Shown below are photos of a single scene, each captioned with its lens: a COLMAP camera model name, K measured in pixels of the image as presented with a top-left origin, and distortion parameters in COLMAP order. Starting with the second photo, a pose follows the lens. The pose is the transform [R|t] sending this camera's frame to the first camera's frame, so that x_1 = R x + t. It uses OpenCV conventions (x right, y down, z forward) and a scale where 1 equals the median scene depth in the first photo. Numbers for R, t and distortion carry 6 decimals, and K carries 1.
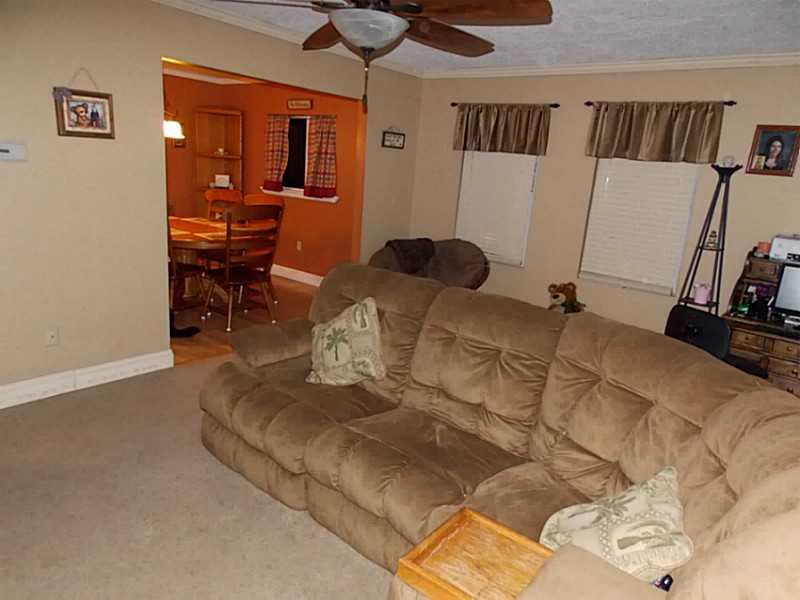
lens RADIAL K [[562.6, 0, 404.4], [0, 562.6, 300.2], [0, 0, 1]] dist [0.030749, -0.002800]
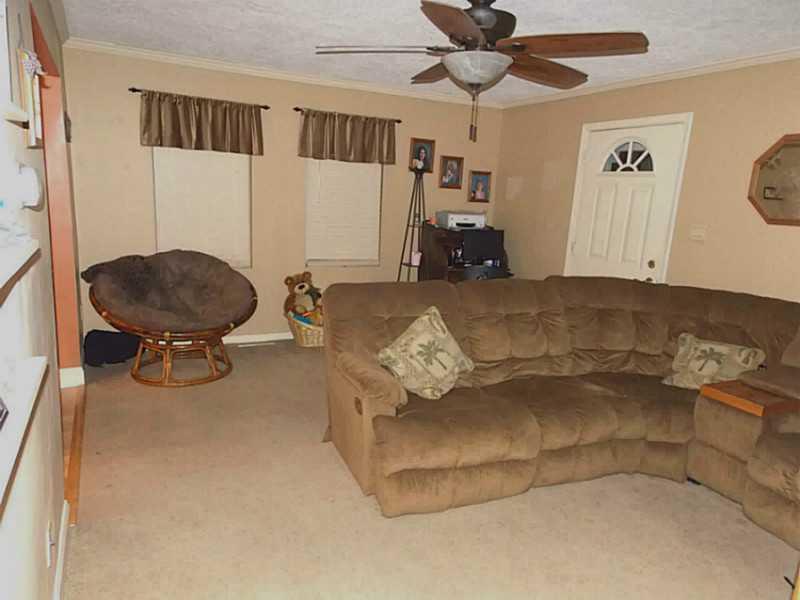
lens RADIAL K [[562.6, 0, 406.5], [0, 562.6, 302.3], [0, 0, 1]] dist [0.030749, -0.002800]
pose [[0.422257, -0.235741, 0.875286, -0.704580], [0.194747, 0.966637, 0.166395, -0.138007], [-0.885309, 0.100198, 0.454079, 0.385562]]
